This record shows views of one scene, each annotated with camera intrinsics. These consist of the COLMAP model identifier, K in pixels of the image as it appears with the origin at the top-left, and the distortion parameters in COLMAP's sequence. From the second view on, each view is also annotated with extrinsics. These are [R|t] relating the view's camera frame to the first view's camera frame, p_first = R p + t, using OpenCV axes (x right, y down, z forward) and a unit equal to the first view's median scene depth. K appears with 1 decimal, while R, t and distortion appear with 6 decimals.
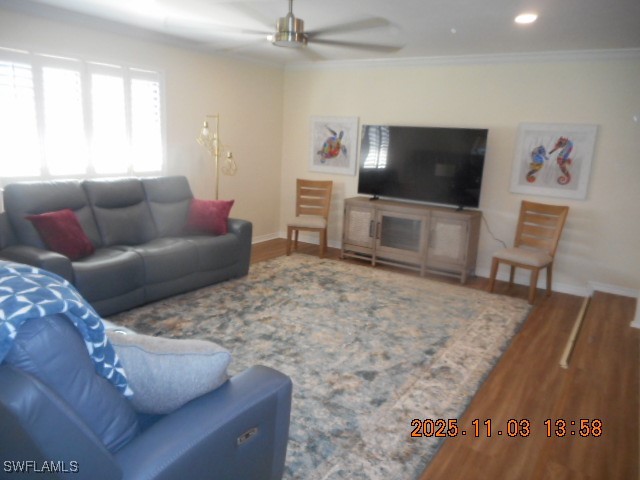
lens RADIAL K [[484.9, 0, 320.0], [0, 484.9, 240.0], [0, 0, 1]] dist [0.002441, 0.005552]
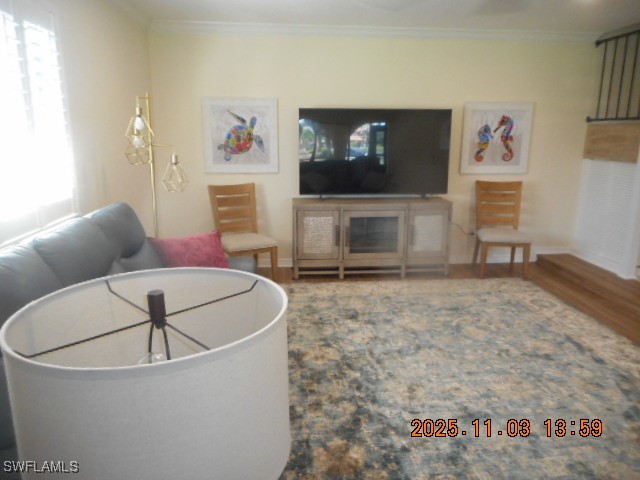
lens RADIAL K [[484.9, 0, 320.0], [0, 484.9, 240.0], [0, 0, 1]] dist [0.002441, 0.005552]
pose [[0.778411, -0.182955, 0.600502, -0.456637], [0.165996, 0.982528, 0.084172, -0.099853], [-0.605410, 0.034160, 0.795181, 0.412337]]
